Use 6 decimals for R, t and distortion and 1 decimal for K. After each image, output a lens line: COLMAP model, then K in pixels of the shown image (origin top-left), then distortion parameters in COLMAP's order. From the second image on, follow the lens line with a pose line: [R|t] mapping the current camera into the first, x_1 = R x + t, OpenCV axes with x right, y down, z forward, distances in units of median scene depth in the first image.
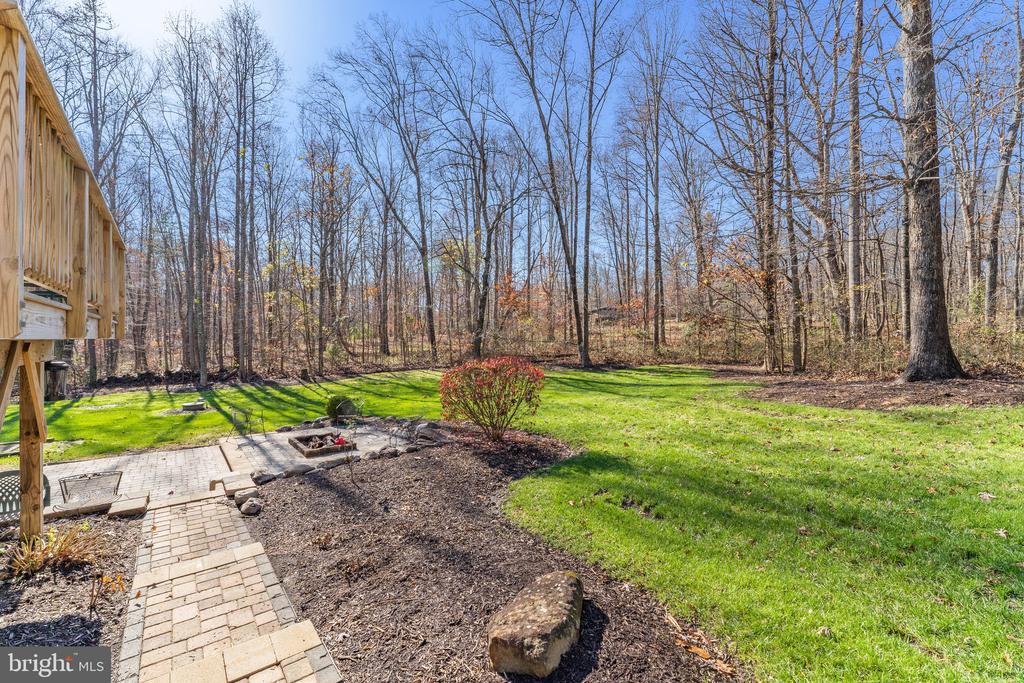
lens RADIAL K [[409.6, 0, 509.6], [0, 409.6, 346.2], [0, 0, 1]] dist [0.002161, -0.000166]
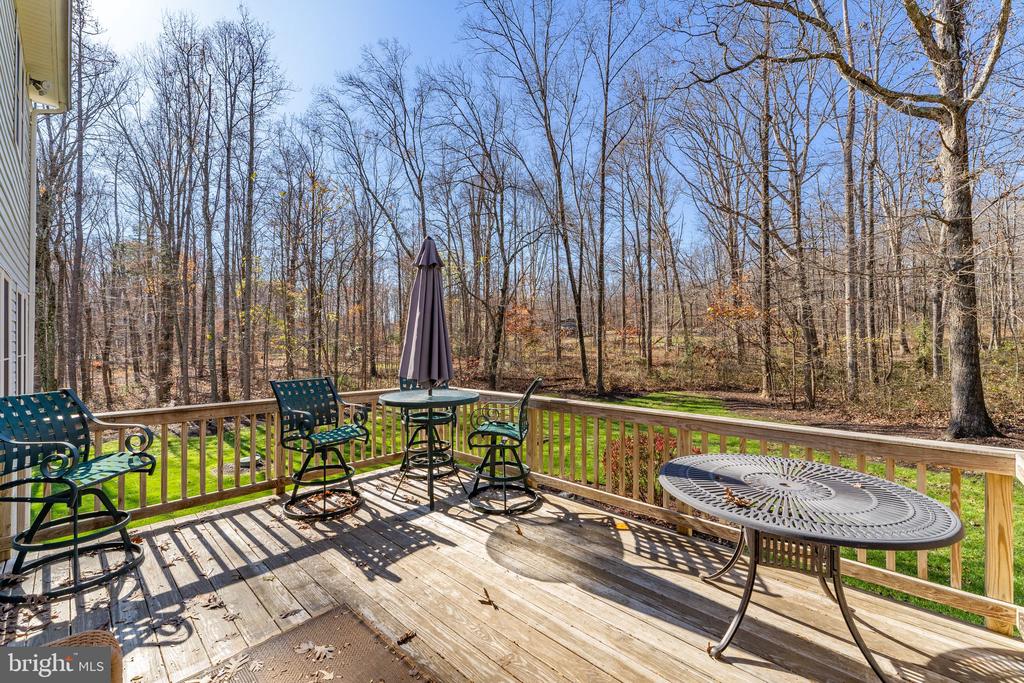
lens RADIAL K [[404.5, 0, 510.3], [0, 404.5, 348.3], [0, 0, 1]] dist [0.001218, 0.000159]
pose [[0.991640, -0.002566, 0.129009, -0.169754], [0.003264, 0.999981, -0.005198, -0.062301], [-0.128993, 0.005575, 0.991630, -0.006441]]
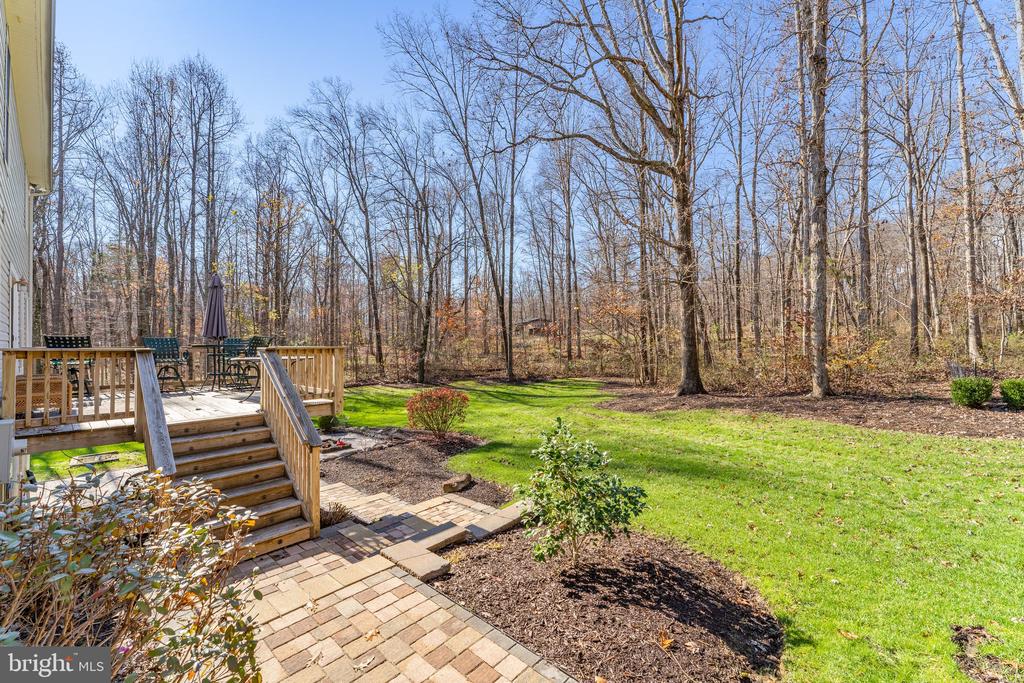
lens RADIAL K [[404.5, 0, 510.3], [0, 404.5, 348.3], [0, 0, 1]] dist [0.001218, 0.000159]
pose [[0.988668, -0.005654, 0.150013, 0.000569], [0.007029, 0.999938, -0.008635, -0.038017], [-0.149955, 0.009591, 0.988646, -0.212679]]
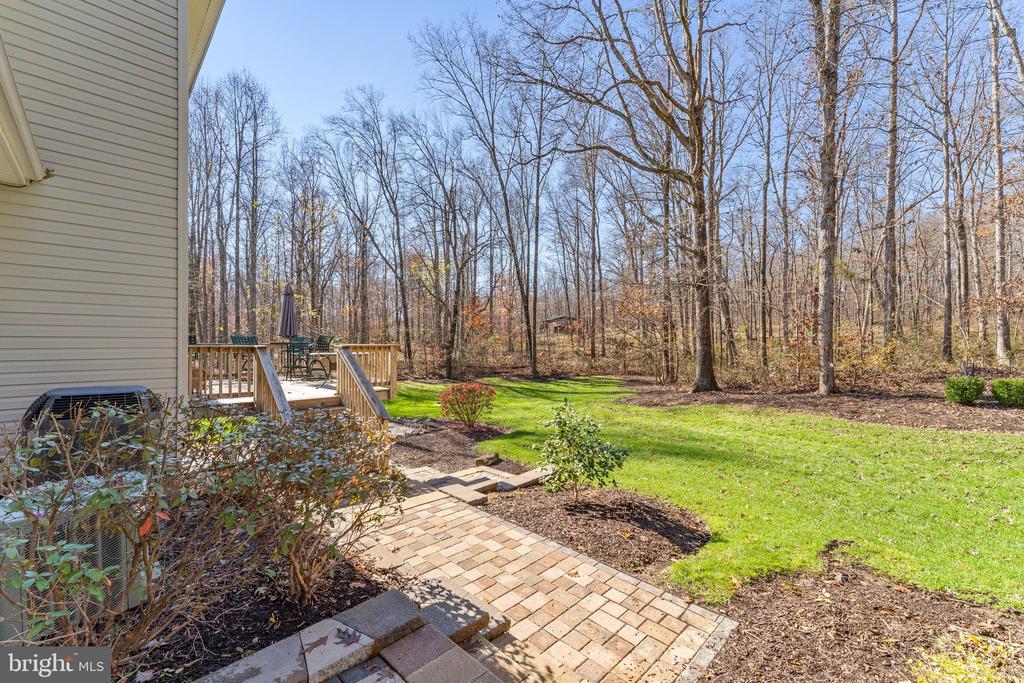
lens RADIAL K [[410.8, 0, 511.9], [0, 410.8, 352.6], [0, 0, 1]] dist [0.001109, -0.000066]
pose [[0.995532, -0.000842, 0.094416, -0.006154], [0.000136, 0.999972, 0.007484, -0.038254], [-0.094420, -0.007438, 0.995505, -0.270718]]
